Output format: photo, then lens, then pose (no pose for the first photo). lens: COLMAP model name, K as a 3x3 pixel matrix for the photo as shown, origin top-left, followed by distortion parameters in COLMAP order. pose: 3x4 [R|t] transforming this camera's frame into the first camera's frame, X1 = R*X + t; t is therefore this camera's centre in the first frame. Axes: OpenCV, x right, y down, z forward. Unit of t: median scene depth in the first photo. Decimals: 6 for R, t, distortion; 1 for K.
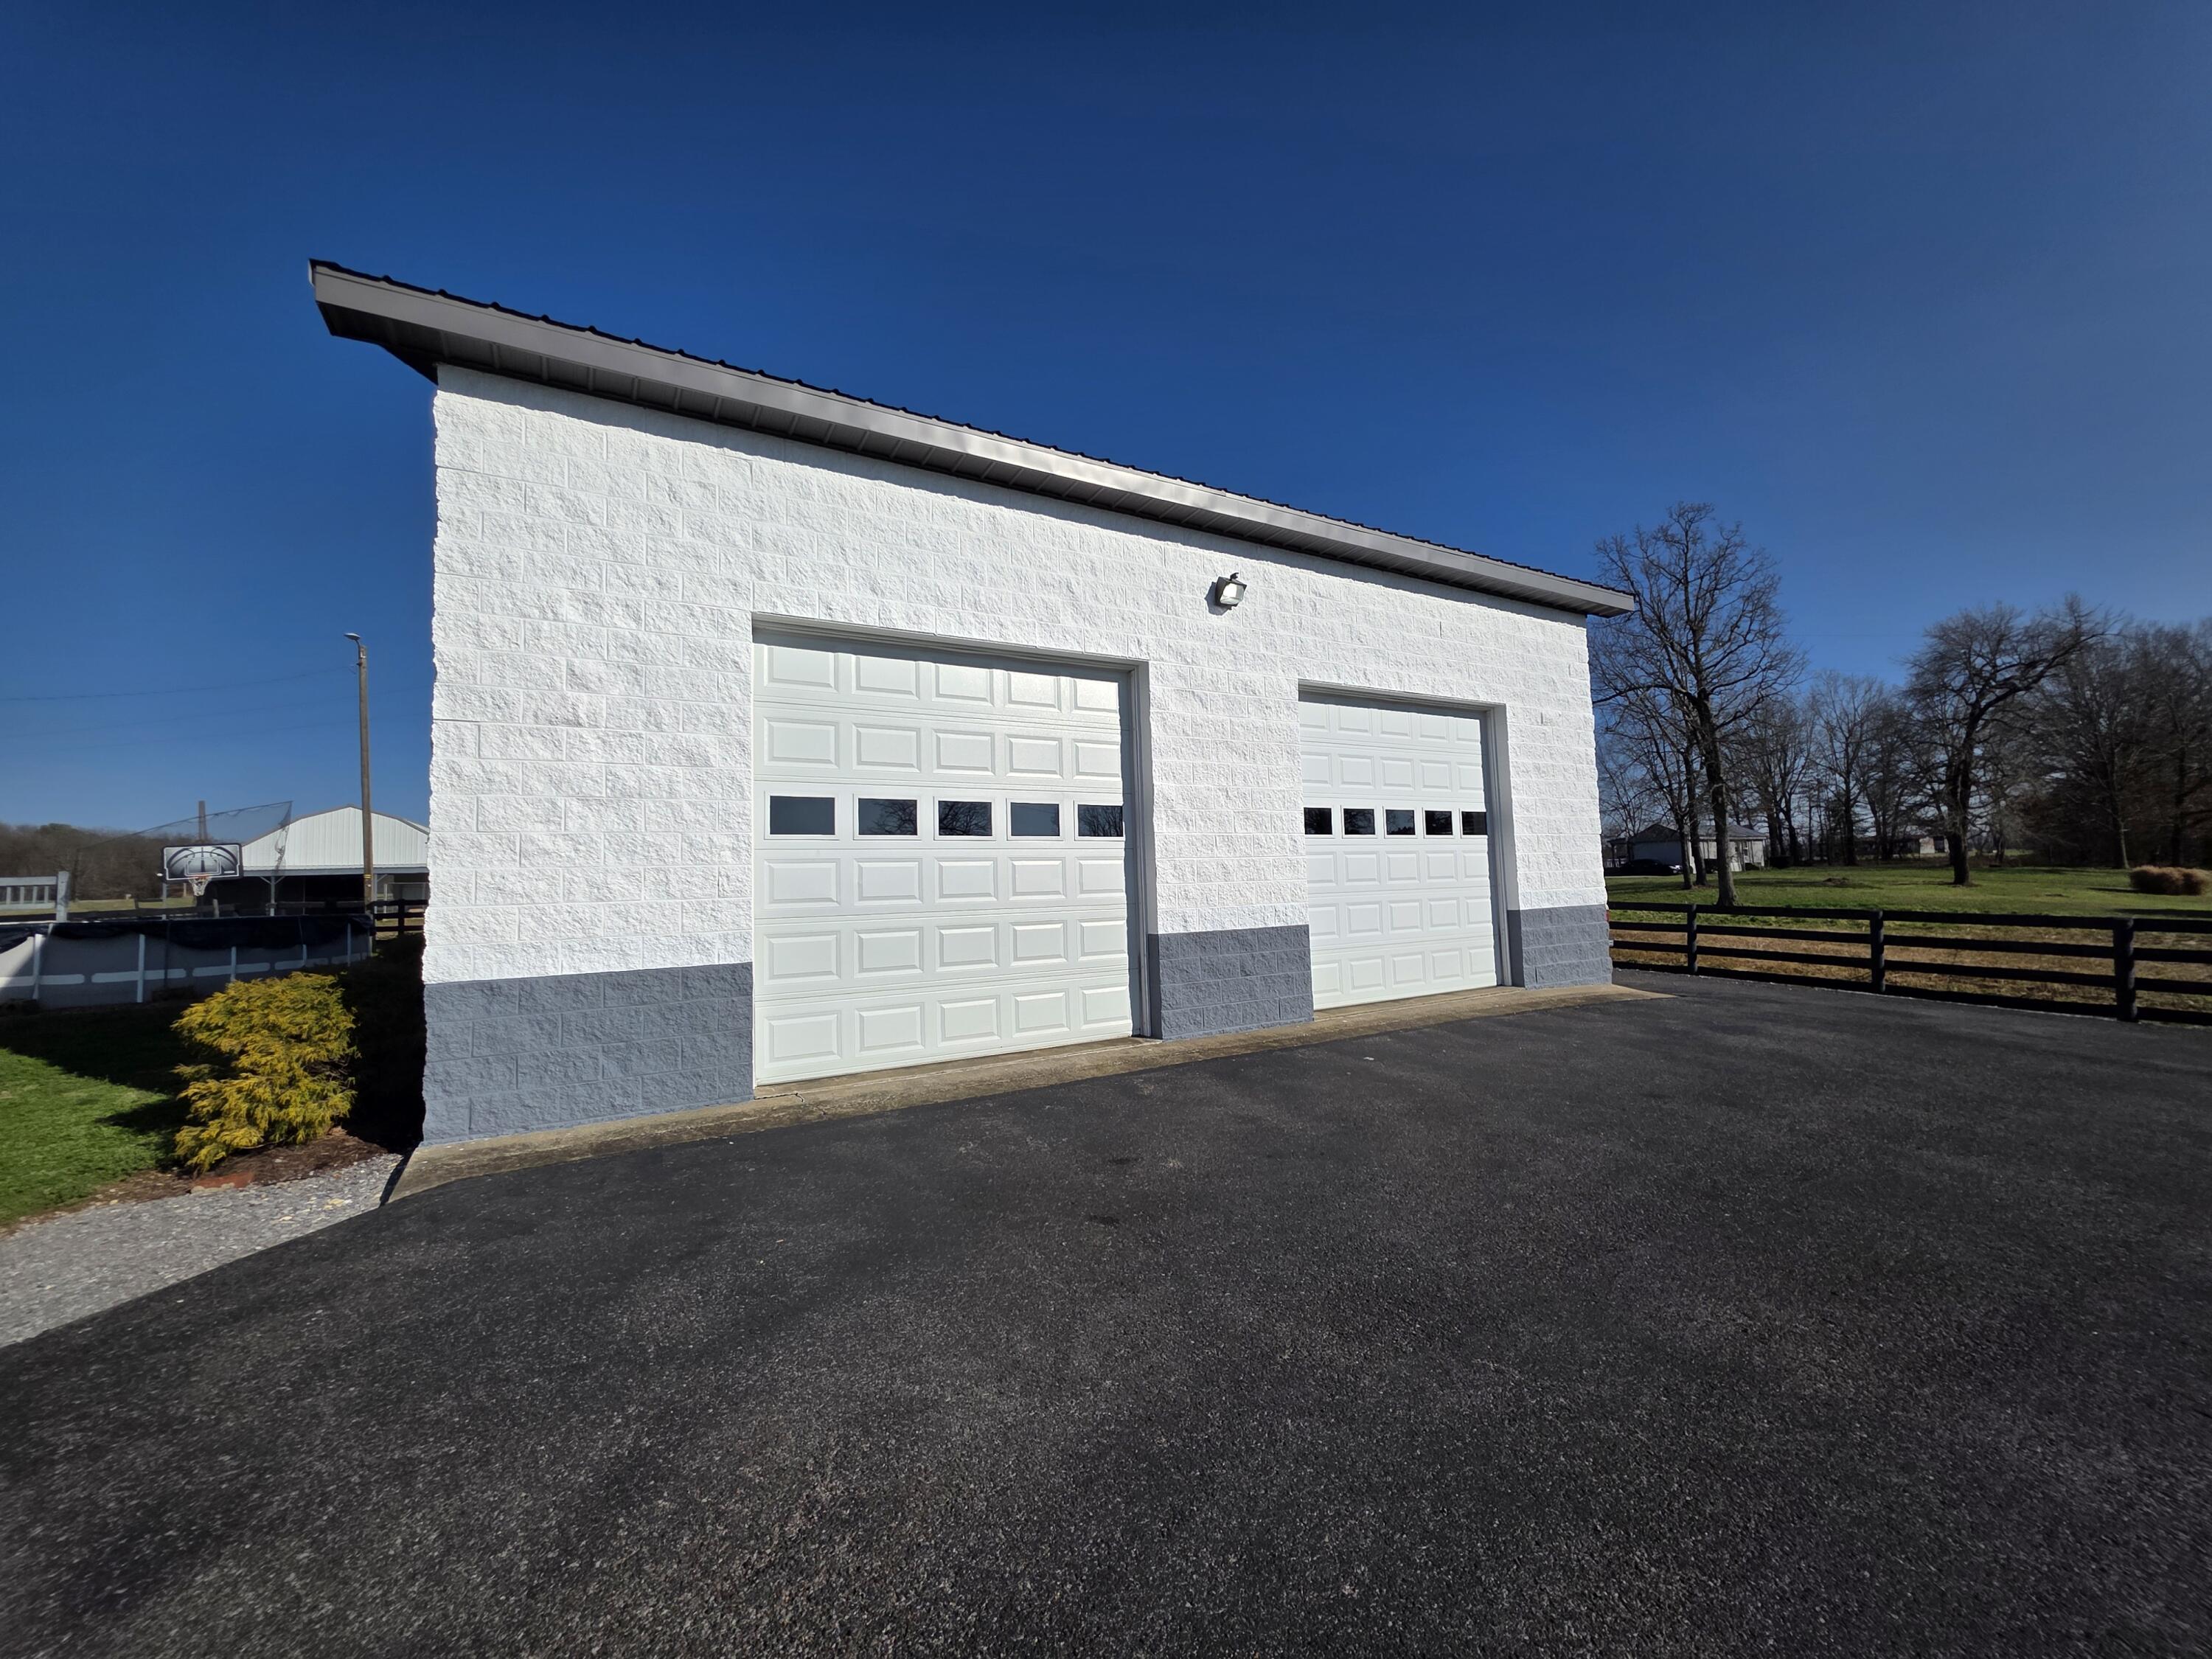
lens RADIAL K [[876.0, 0, 1114.6], [0, 876.0, 837.7], [0, 0, 1]] dist [0.001500, -0.000508]
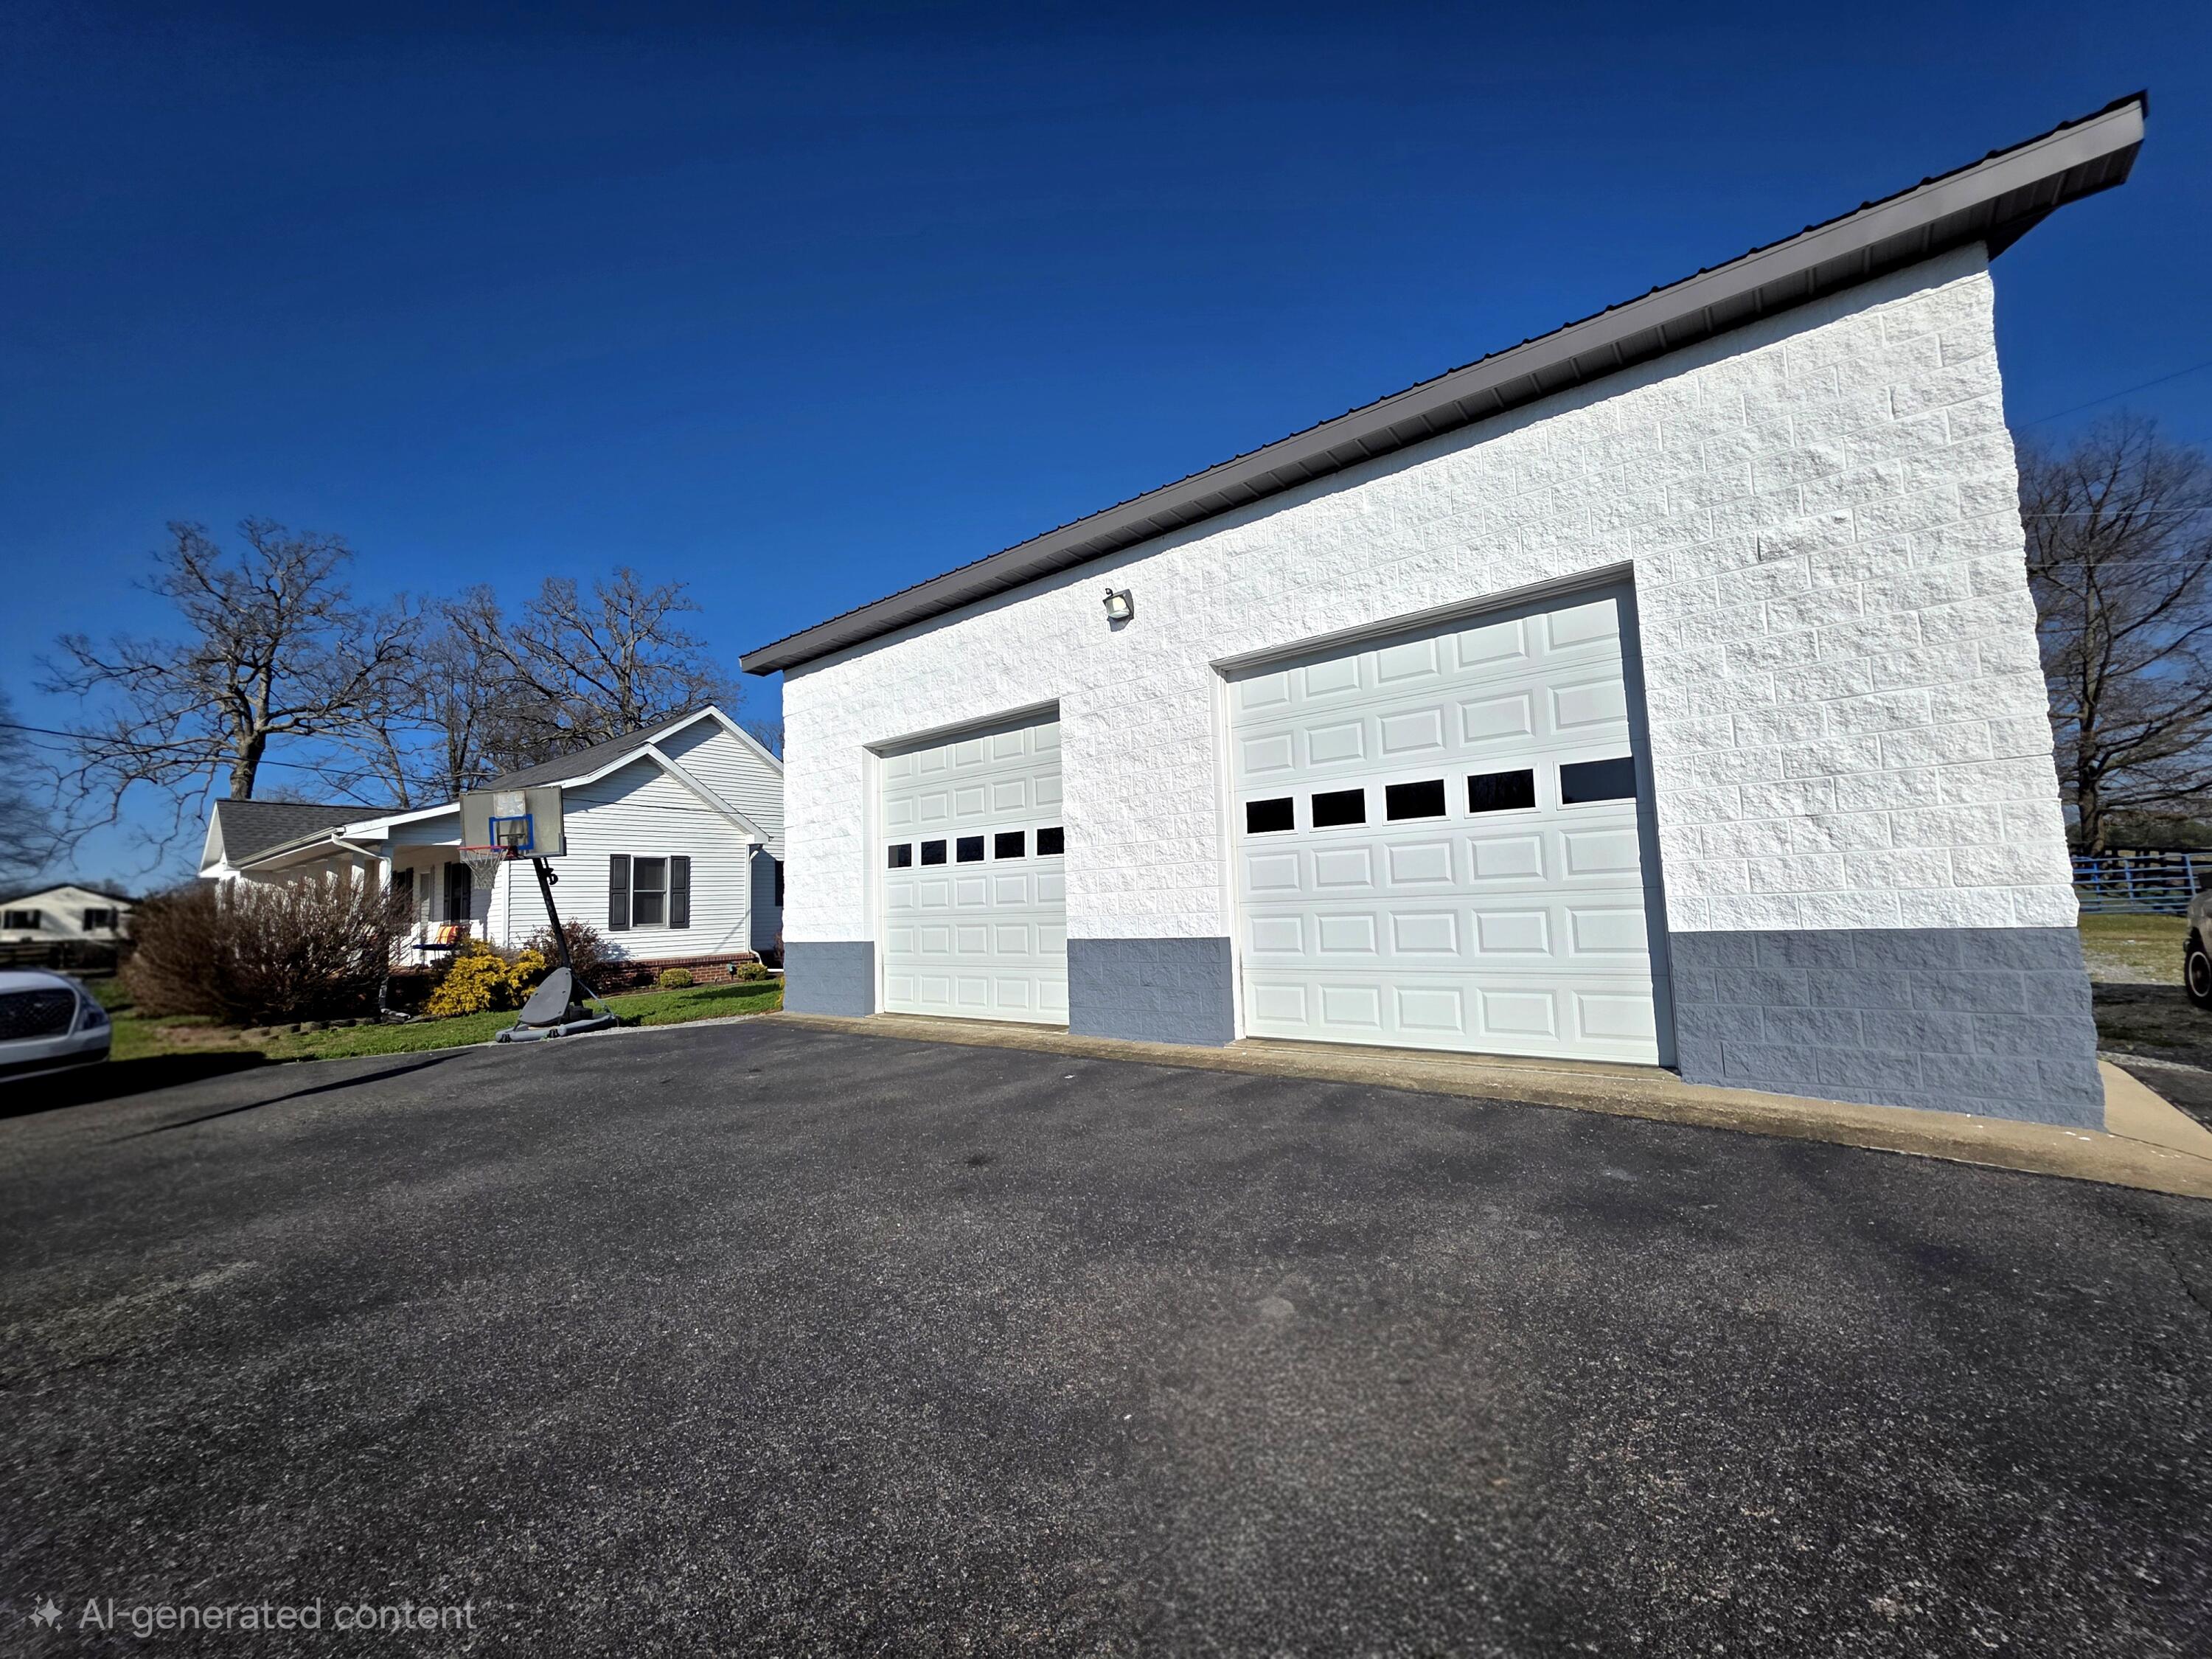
lens RADIAL K [[833.6, 0, 1105.5], [0, 833.6, 816.5], [0, 0, 1]] dist [0.000764, -0.000020]
pose [[0.381977, -0.071485, -0.921403, 0.787302], [0.093533, 0.994875, -0.038410, -0.001546], [0.919427, -0.071510, 0.386705, 0.471483]]
